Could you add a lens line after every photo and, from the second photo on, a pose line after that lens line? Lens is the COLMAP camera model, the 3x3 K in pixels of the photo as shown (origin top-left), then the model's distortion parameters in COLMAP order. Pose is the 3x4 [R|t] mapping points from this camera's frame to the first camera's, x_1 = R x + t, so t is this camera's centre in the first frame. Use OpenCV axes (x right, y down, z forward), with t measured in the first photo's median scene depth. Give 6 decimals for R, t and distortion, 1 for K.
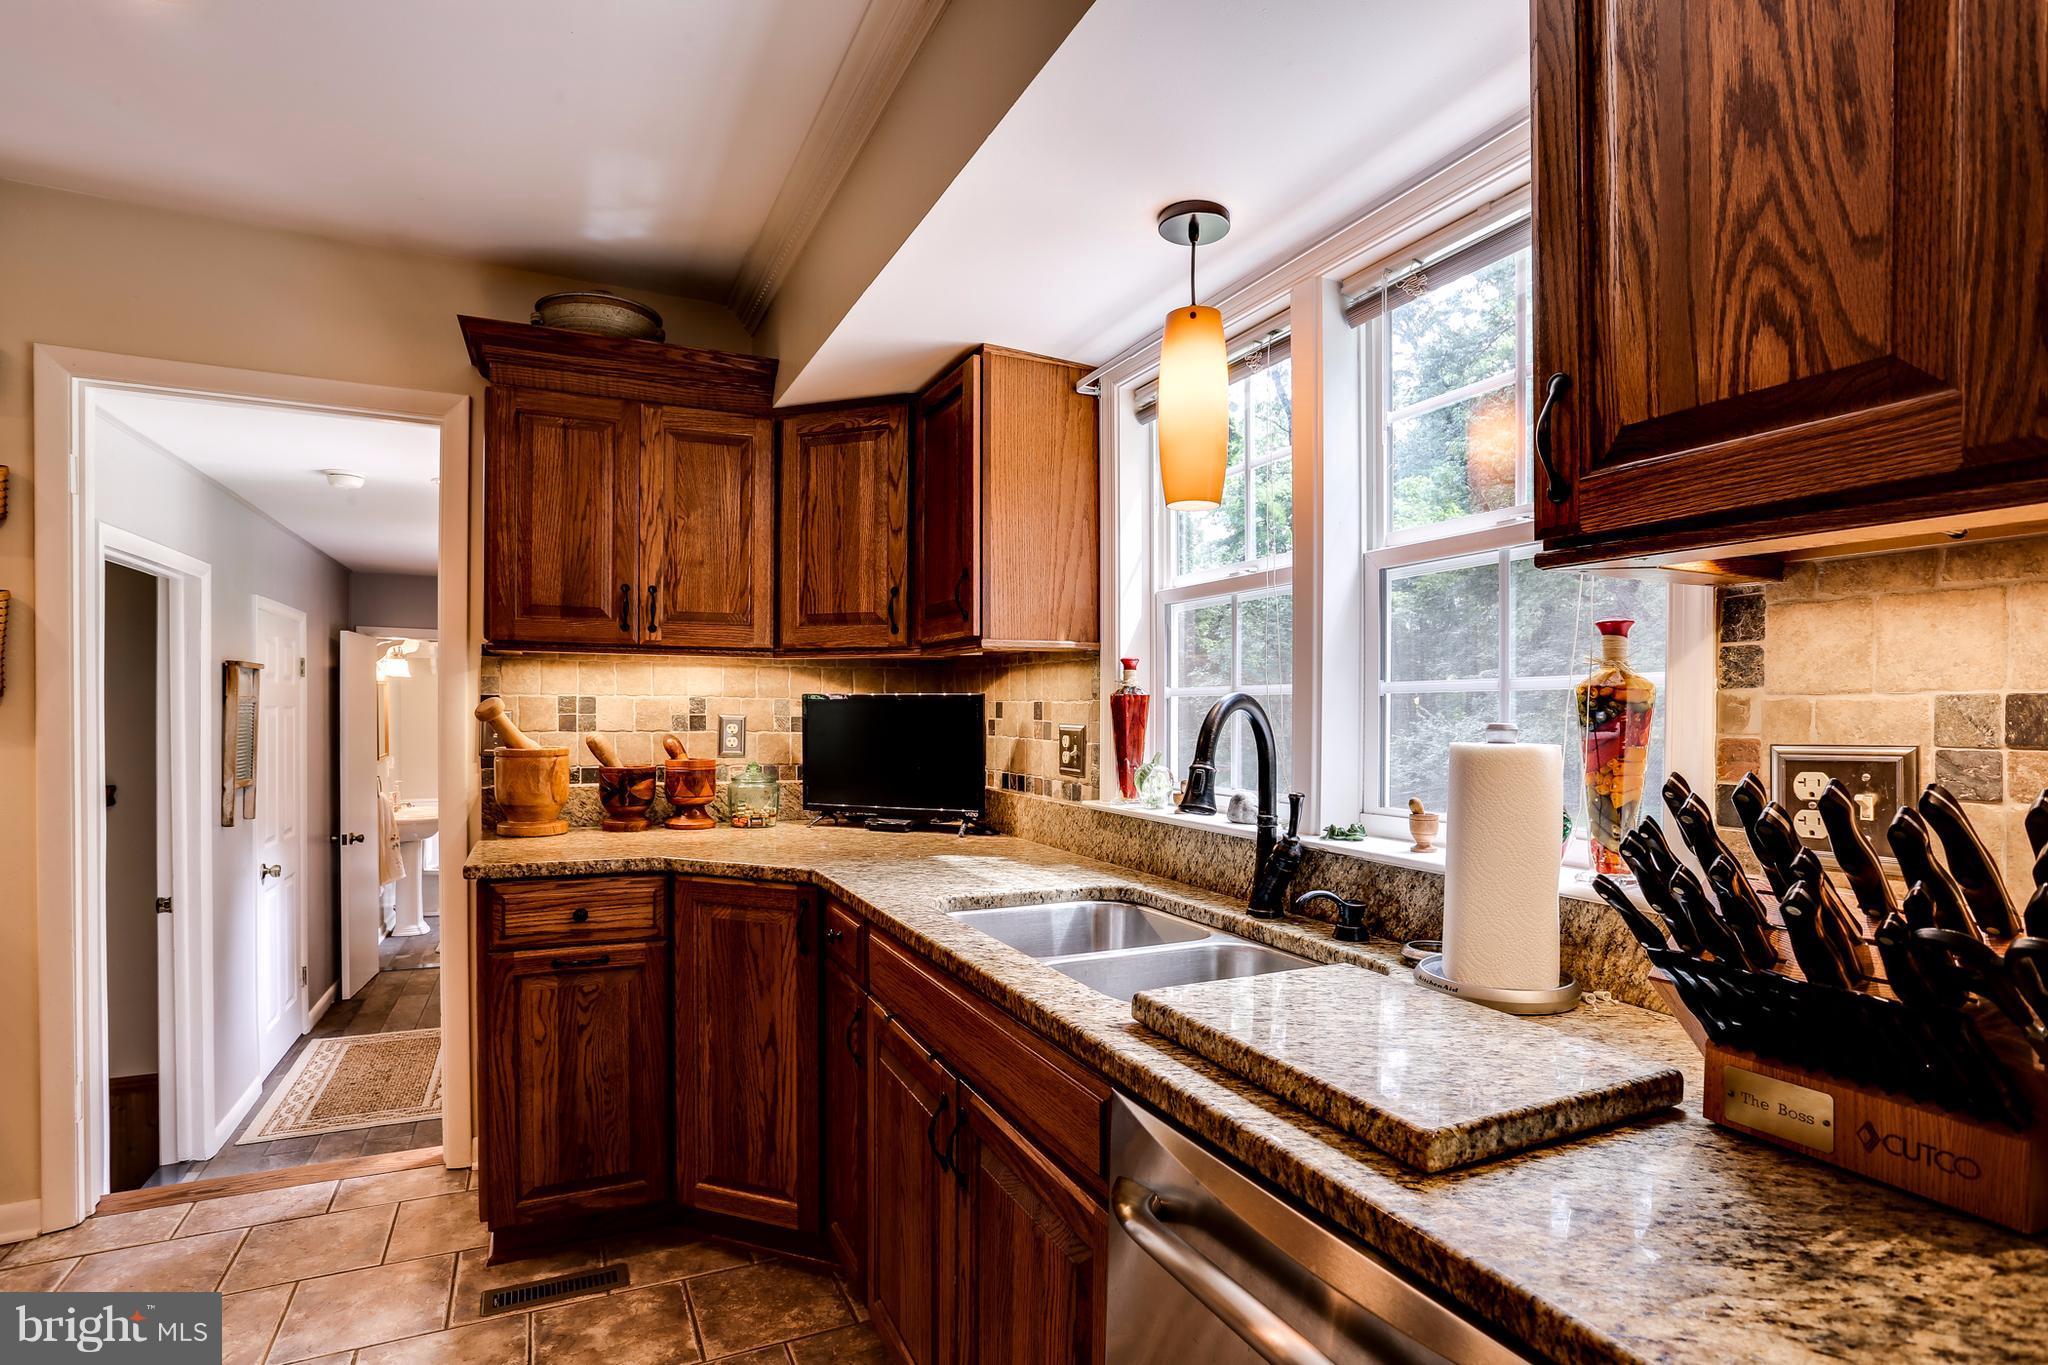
lens RADIAL K [[1008.1, 0, 1026.8], [0, 1008.1, 720.5], [0, 0, 1]] dist [-0.068401, 0.029480]
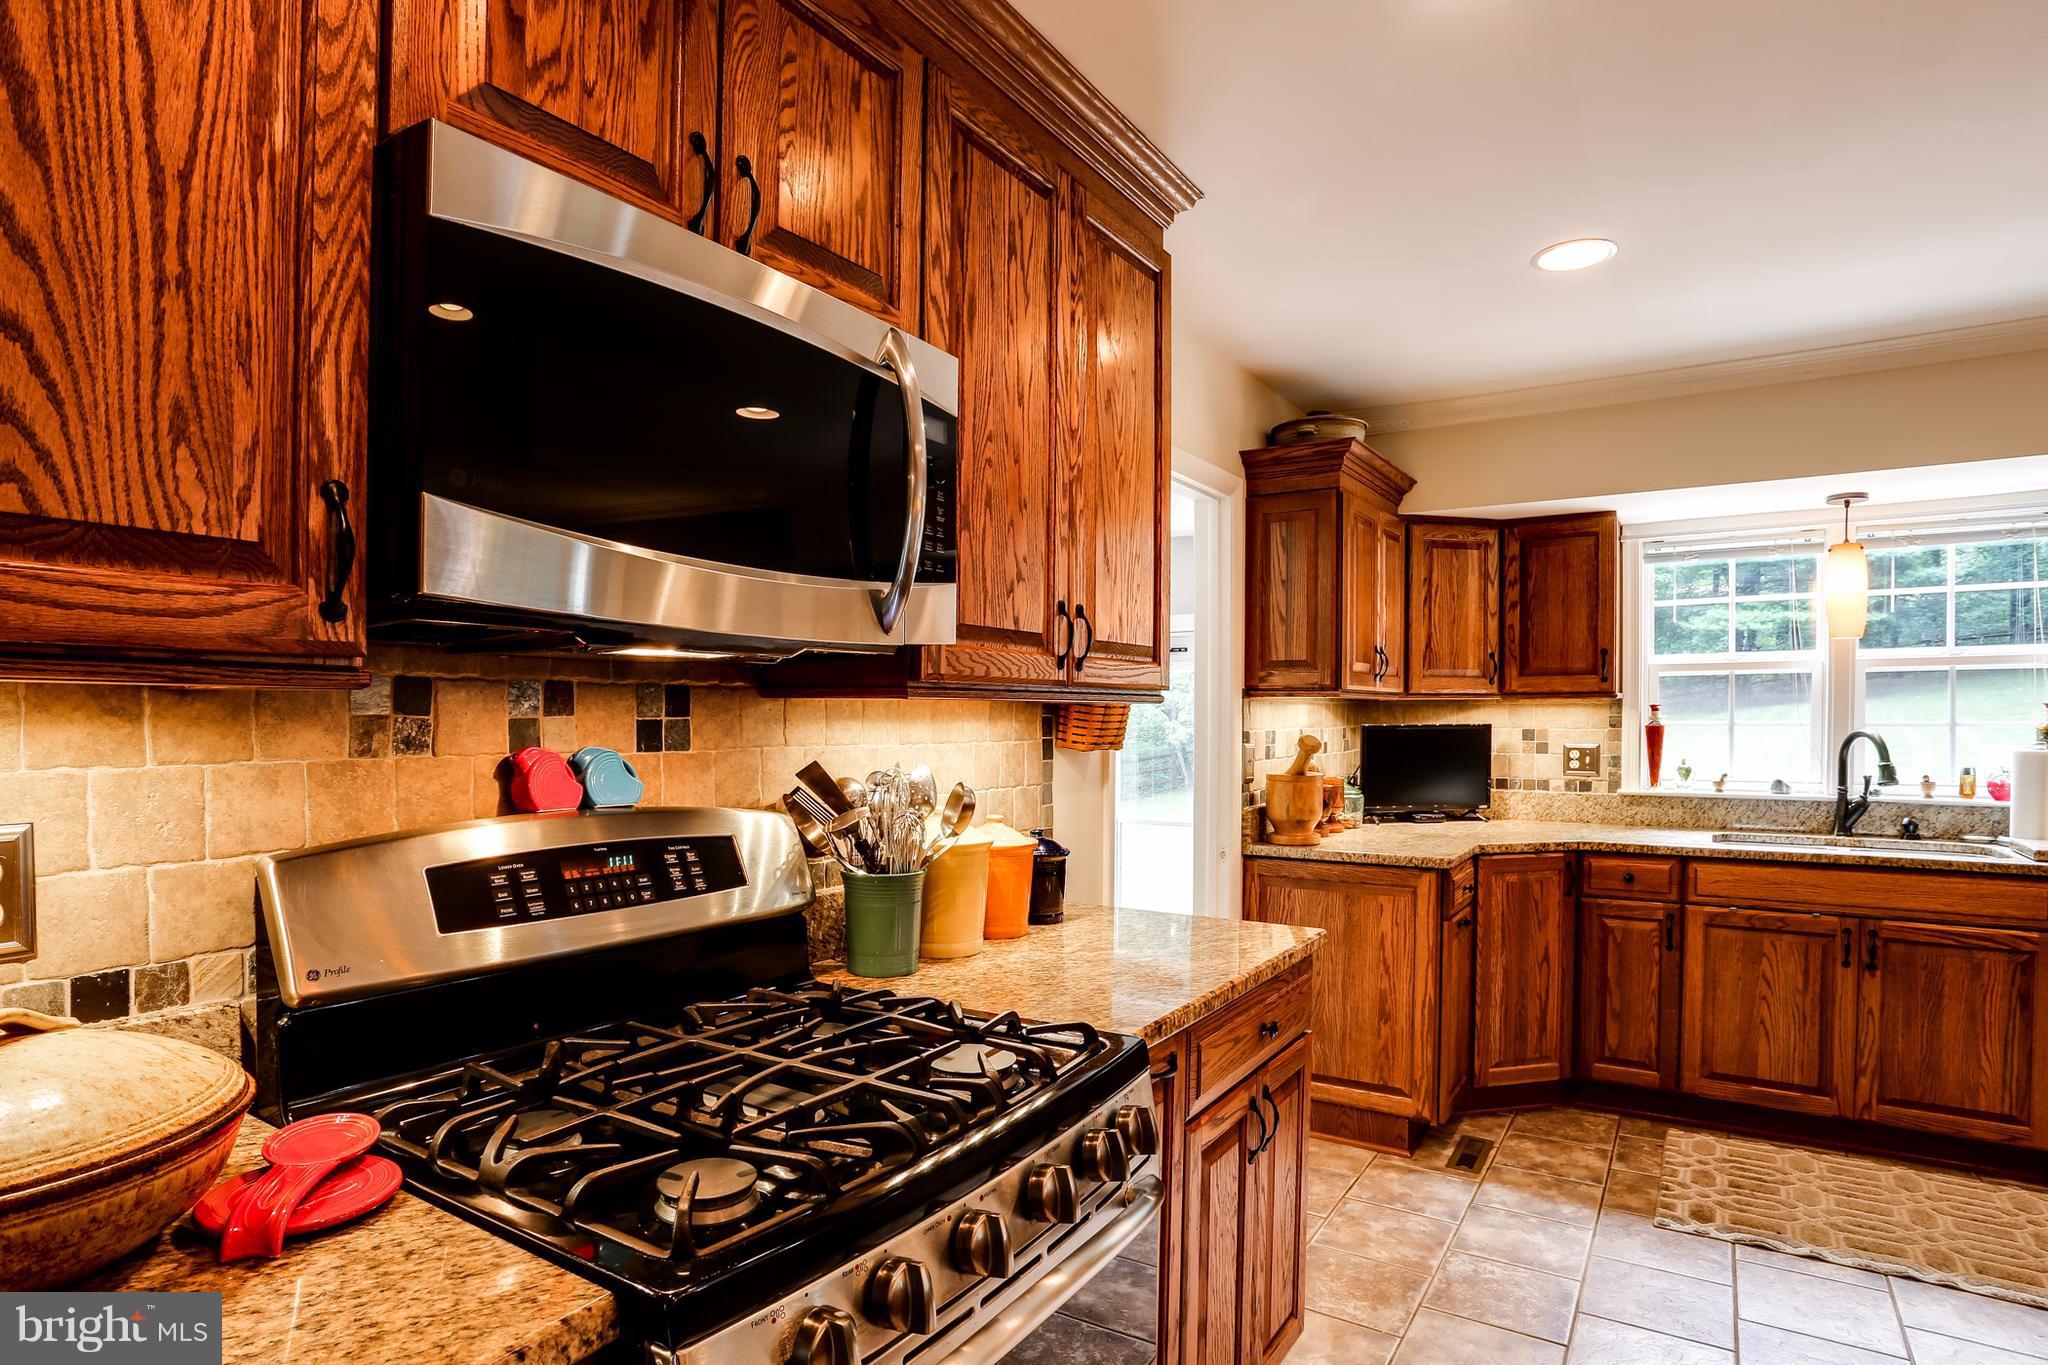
lens RADIAL K [[1084.3, 0, 1018.2], [0, 1084.3, 743.3], [0, 0, 1]] dist [-0.069298, 0.032269]
pose [[0.854083, -0.023963, 0.519584, -1.615992], [0.016813, 0.999688, 0.018469, -0.044112], [-0.519865, -0.007038, 0.854220, 0.031486]]
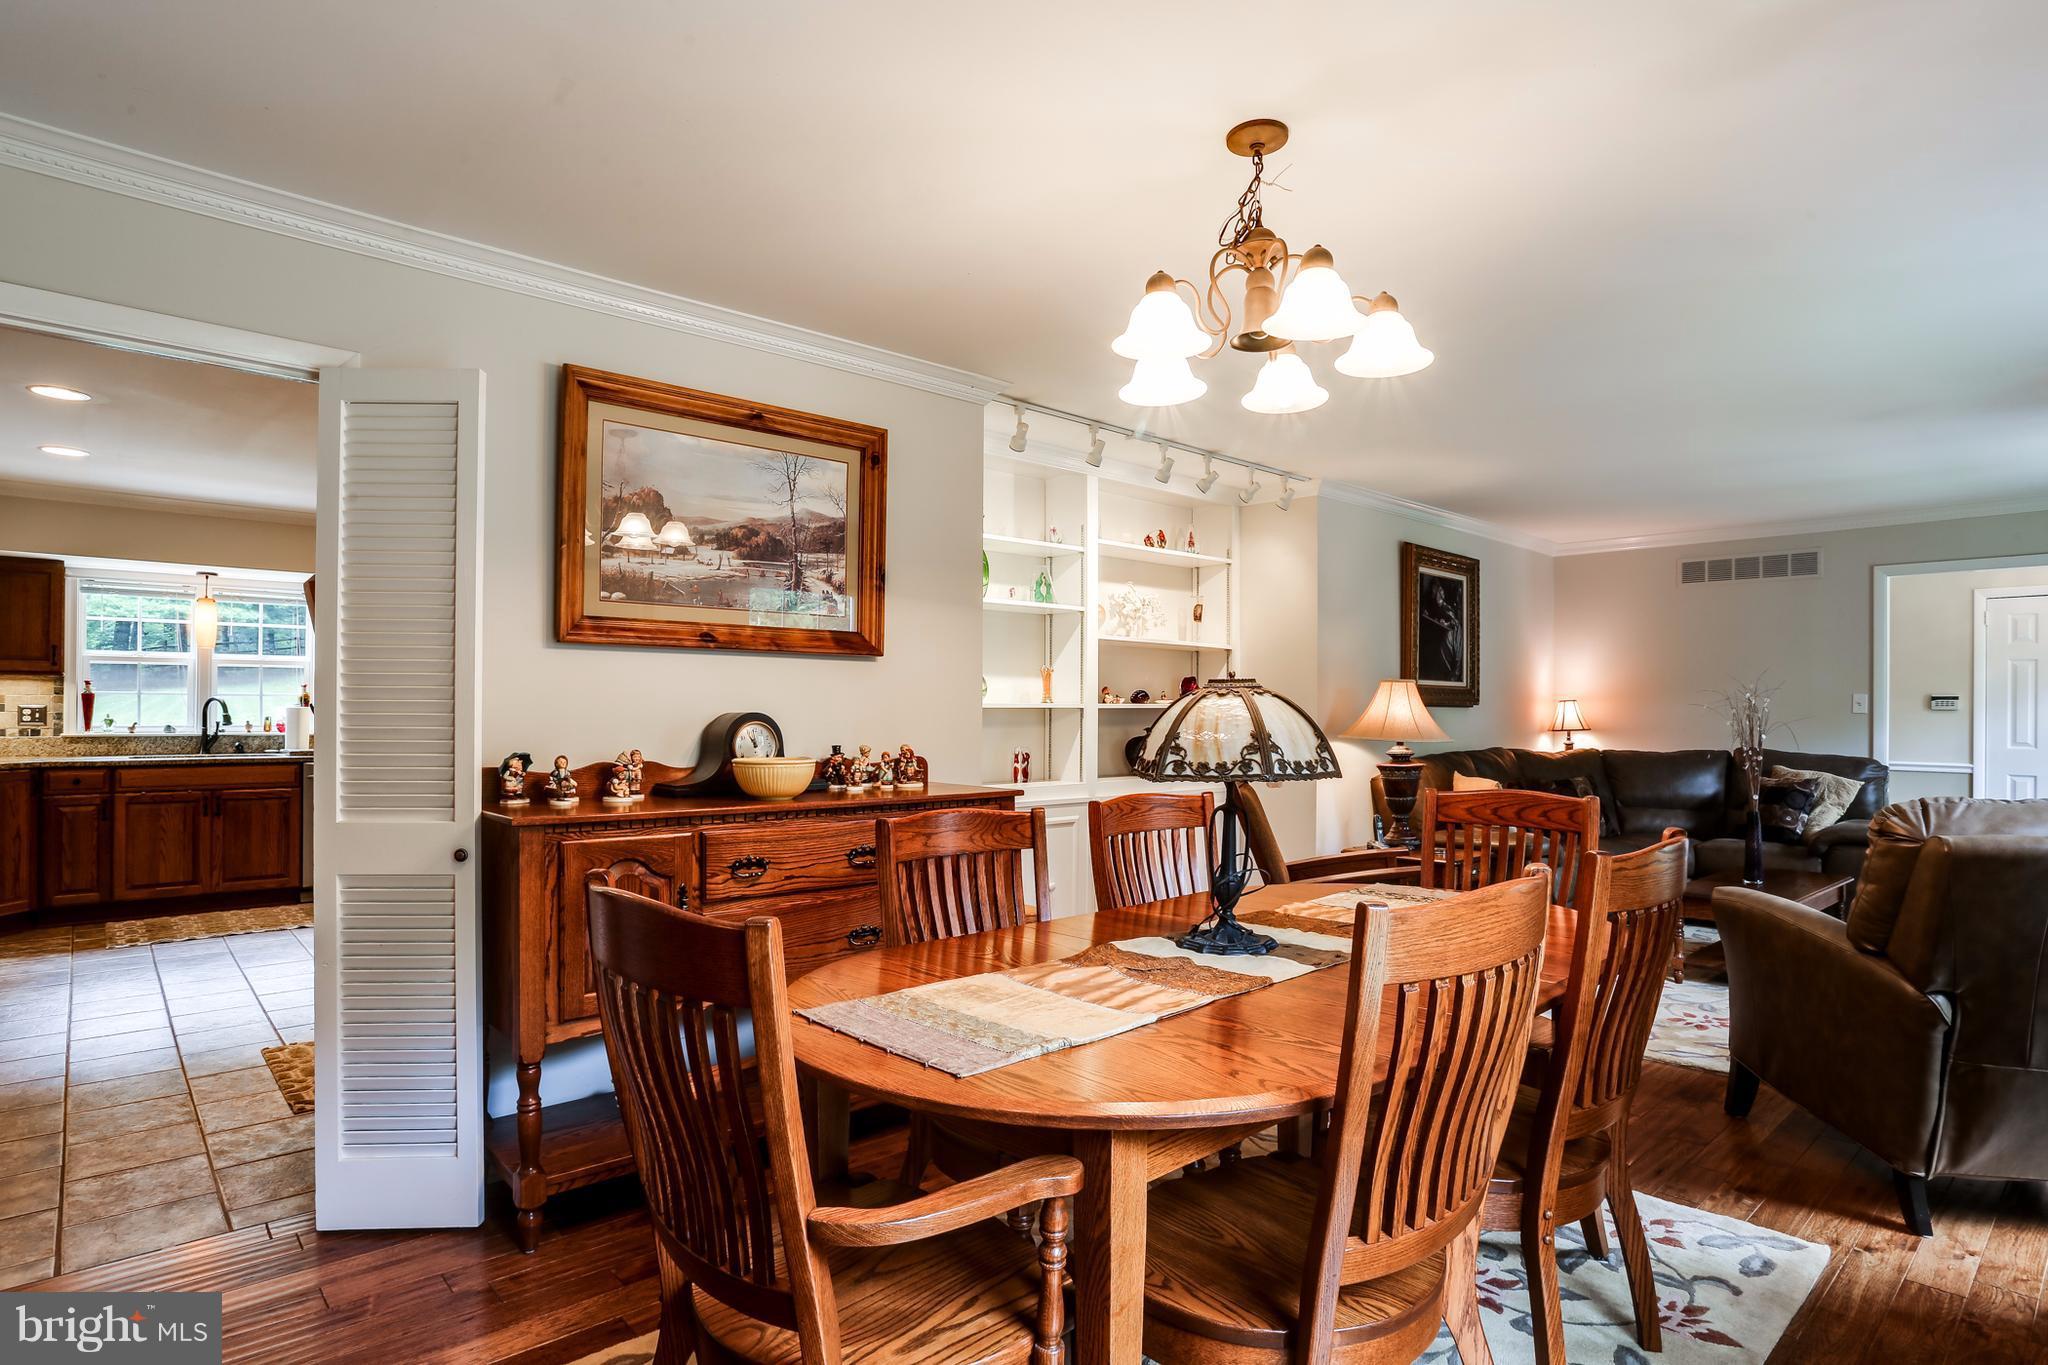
lens RADIAL K [[1064.2, 0, 1021.0], [0, 1064.2, 705.4], [0, 0, 1]] dist [-0.054581, 0.019442]
pose [[-0.286643, -0.007908, 0.958005, -3.074004], [-0.000488, 0.999967, 0.008108, -0.016749], [-0.958037, 0.001857, -0.286638, -0.580819]]
